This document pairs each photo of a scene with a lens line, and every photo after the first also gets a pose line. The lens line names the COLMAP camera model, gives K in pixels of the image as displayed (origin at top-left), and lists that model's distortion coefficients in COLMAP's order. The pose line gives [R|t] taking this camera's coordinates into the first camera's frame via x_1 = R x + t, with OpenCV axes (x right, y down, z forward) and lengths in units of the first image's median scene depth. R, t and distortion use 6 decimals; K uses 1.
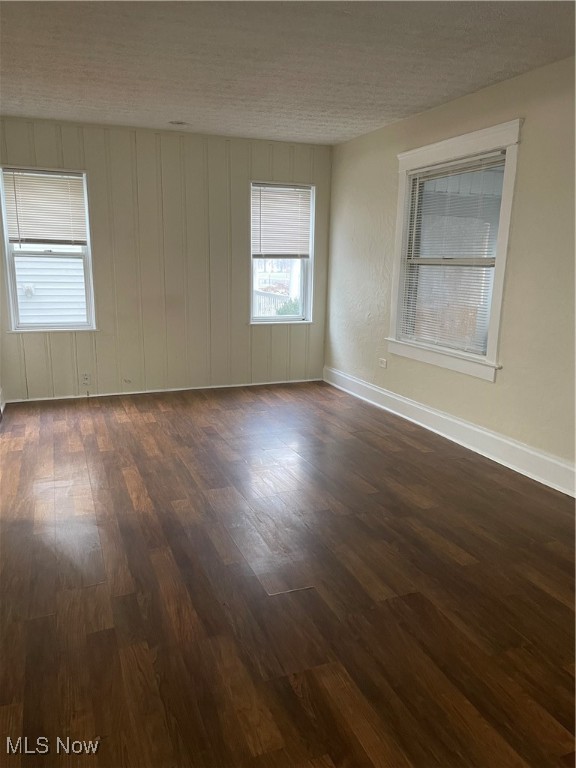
lens RADIAL K [[584.2, 0, 288.0], [0, 584.2, 384.0], [0, 0, 1]] dist [0.091191, -0.118922]
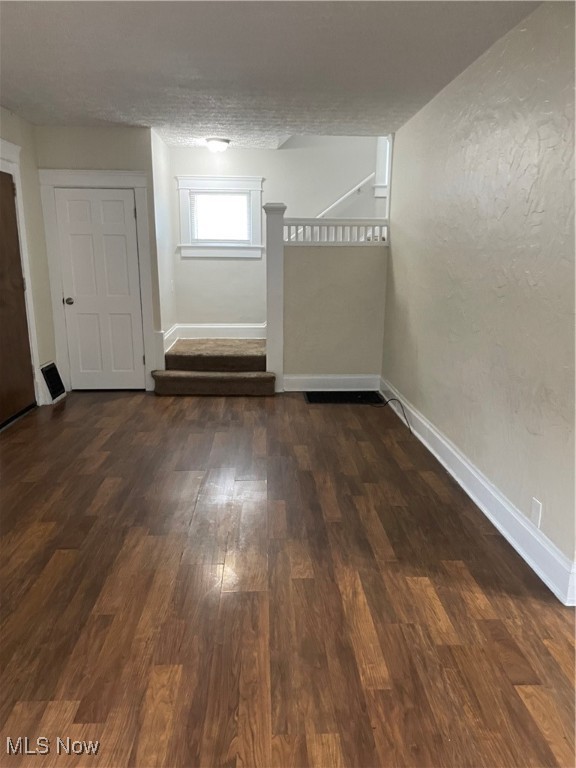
lens RADIAL K [[584.2, 0, 288.0], [0, 584.2, 384.0], [0, 0, 1]] dist [0.091191, -0.118922]
pose [[-0.945843, -0.082399, 0.313993, -0.384495], [0.055577, 0.911865, 0.406711, -0.343368], [-0.319832, 0.402136, -0.857901, 1.551560]]
